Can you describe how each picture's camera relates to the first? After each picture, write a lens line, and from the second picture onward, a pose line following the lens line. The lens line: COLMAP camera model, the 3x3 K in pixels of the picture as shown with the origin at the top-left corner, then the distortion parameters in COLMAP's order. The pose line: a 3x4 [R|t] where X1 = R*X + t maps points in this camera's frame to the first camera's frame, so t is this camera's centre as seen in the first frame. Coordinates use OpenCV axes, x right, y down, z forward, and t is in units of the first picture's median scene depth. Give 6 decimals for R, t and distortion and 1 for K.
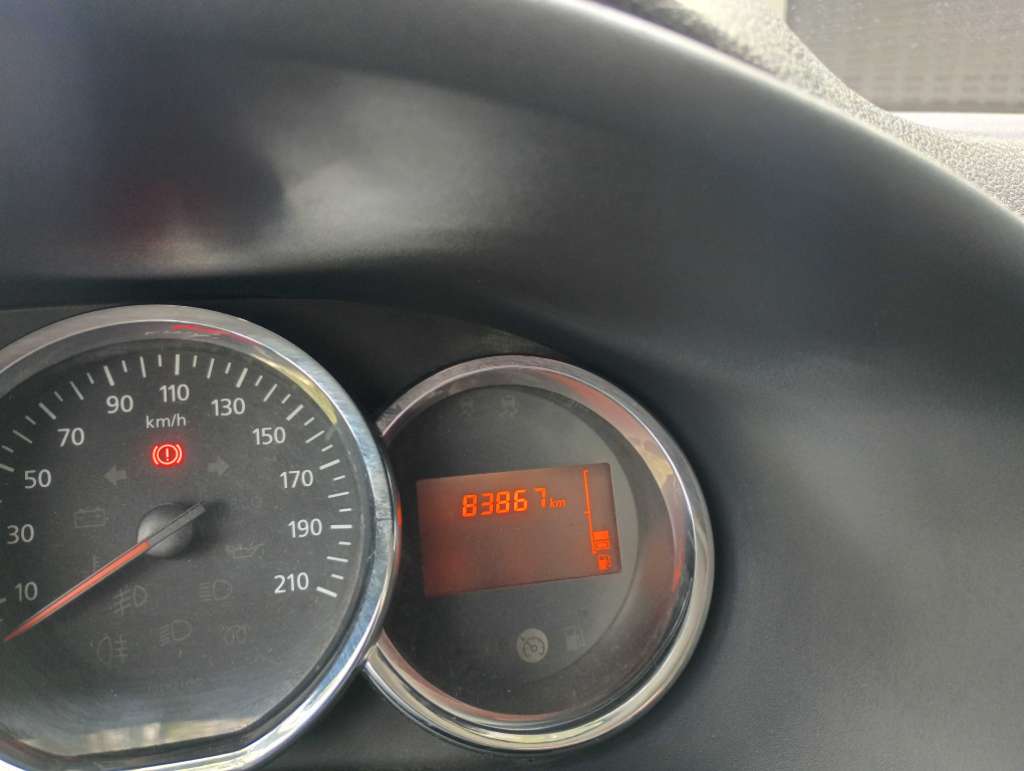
lens RADIAL K [[849.8, 0, 508.7], [0, 849.8, 385.4], [0, 0, 1]] dist [0.070810, -0.093188]
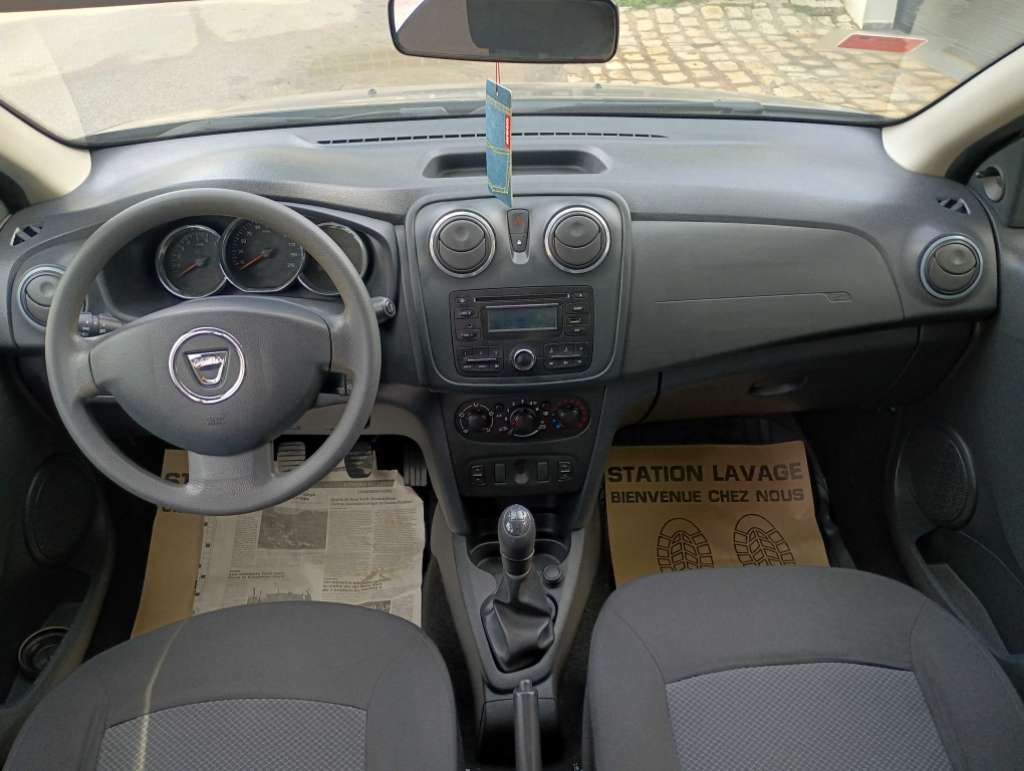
lens RADIAL K [[849.8, 0, 517.2], [0, 849.8, 377.7], [0, 0, 1]] dist [0.070810, -0.093188]
pose [[0.975421, 0.099708, -0.196498, 2.100288], [-0.054620, 0.973341, 0.222763, -0.314094], [0.213470, -0.206555, 0.954864, -3.648755]]
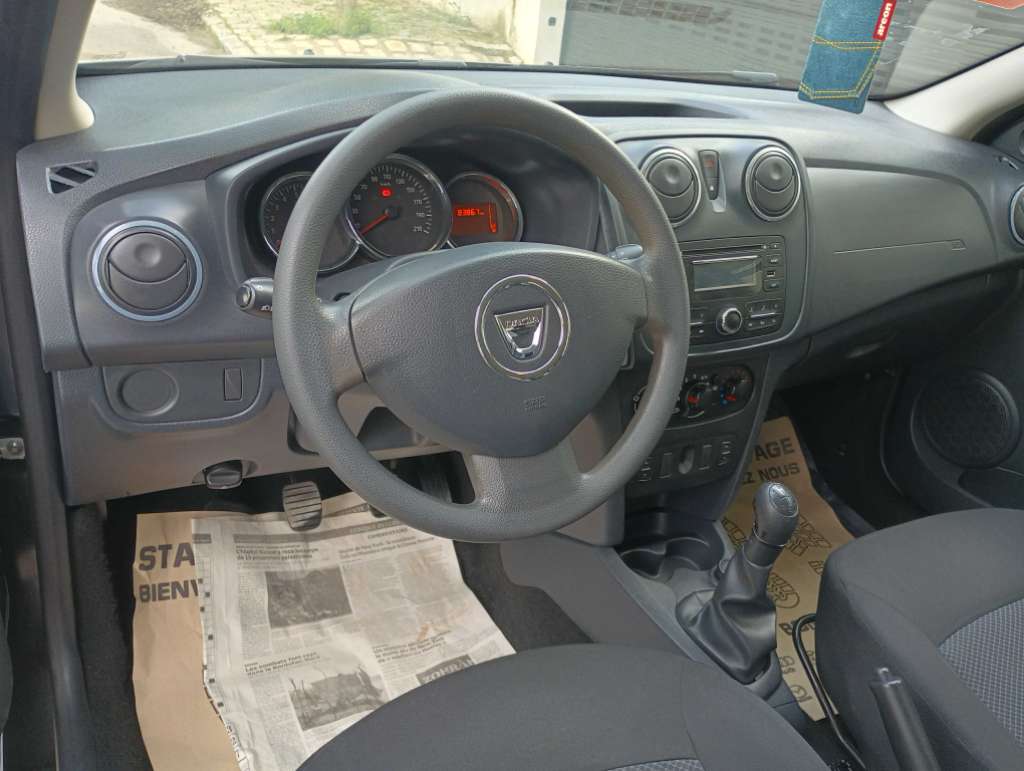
lens RADIAL K [[849.8, 0, 514.3], [0, 849.8, 392.2], [0, 0, 1]] dist [0.070810, -0.093188]
pose [[0.973734, -0.004897, 0.227638, -0.715237], [-0.031554, 0.987219, 0.156212, 0.346554], [-0.225493, -0.159292, 0.961134, -2.956554]]
